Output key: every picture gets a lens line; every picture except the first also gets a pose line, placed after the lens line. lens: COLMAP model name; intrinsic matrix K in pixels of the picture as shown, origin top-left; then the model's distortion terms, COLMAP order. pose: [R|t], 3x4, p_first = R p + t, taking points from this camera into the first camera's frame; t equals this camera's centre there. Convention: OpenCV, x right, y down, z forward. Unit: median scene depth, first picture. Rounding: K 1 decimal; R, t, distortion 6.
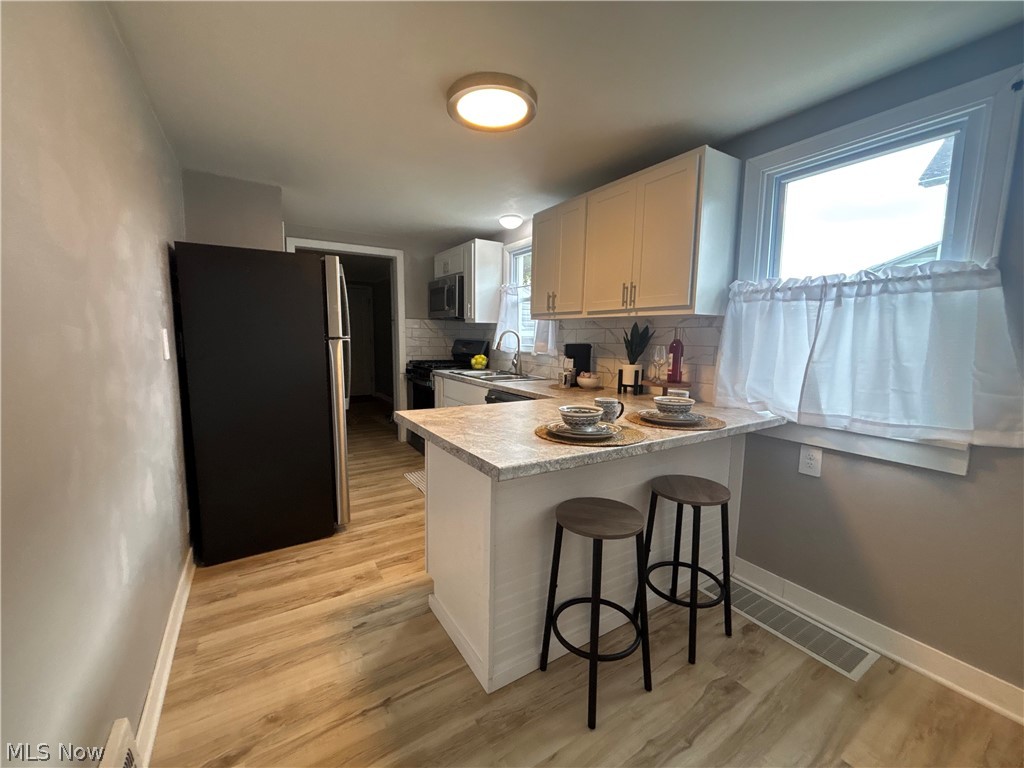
lens RADIAL K [[411.8, 0, 517.8], [0, 411.8, 382.7], [0, 0, 1]] dist [-0.003690, 0.002781]
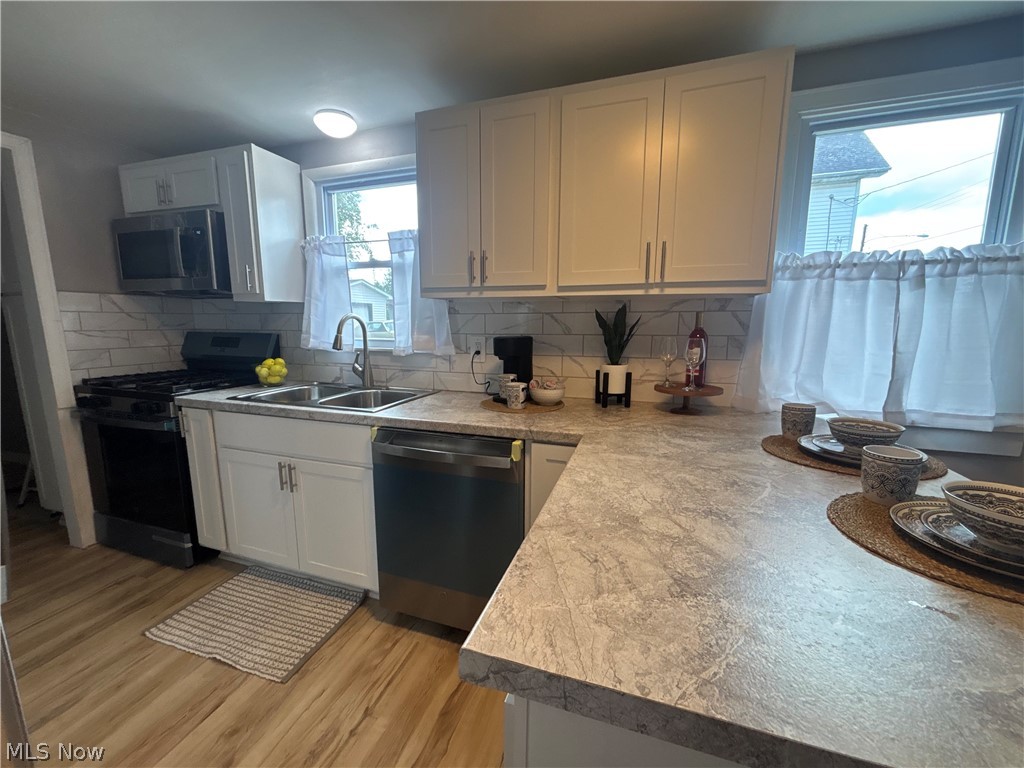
lens RADIAL K [[411.8, 0, 505.9], [0, 411.8, 380.5], [0, 0, 1]] dist [-0.003690, 0.002781]
pose [[0.782544, -0.105286, 0.613629, -0.258284], [0.081610, 0.994440, 0.066551, -0.066429], [-0.617224, -0.002001, 0.786785, 0.476532]]
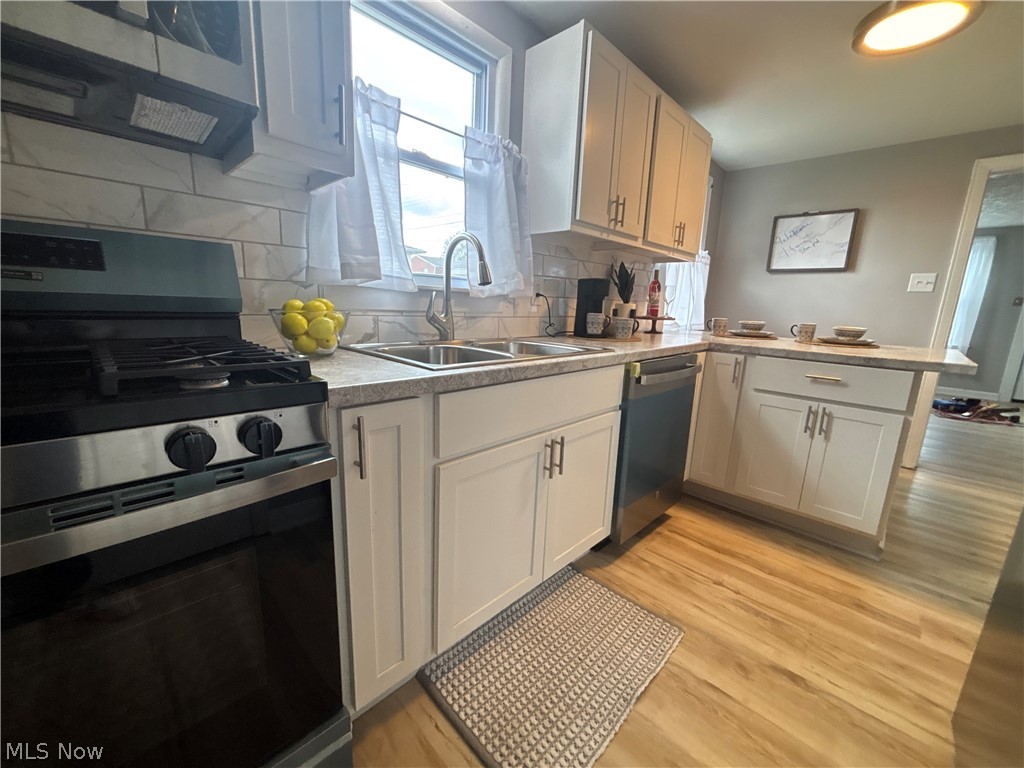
lens RADIAL K [[411.8, 0, 516.7], [0, 411.8, 384.2], [0, 0, 1]] dist [-0.003690, 0.002781]
pose [[-0.231650, -0.216725, 0.948351, -0.534250], [0.071880, 0.968390, 0.238862, -0.093190], [-0.970140, 0.123500, -0.208749, 1.254952]]
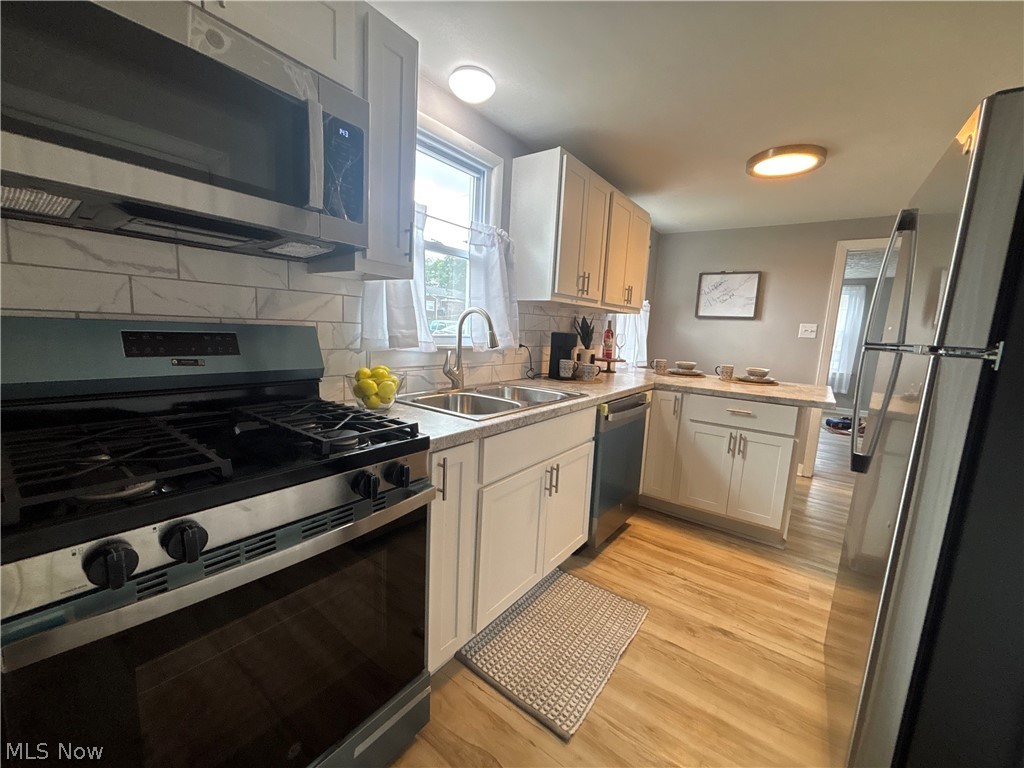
lens RADIAL K [[411.8, 0, 517.4], [0, 411.8, 383.9], [0, 0, 1]] dist [-0.003690, 0.002781]
pose [[-0.357793, -0.161777, 0.919681, -0.637564], [0.056503, 0.979323, 0.194250, -0.157713], [-0.932090, 0.121466, -0.341254, 1.359534]]
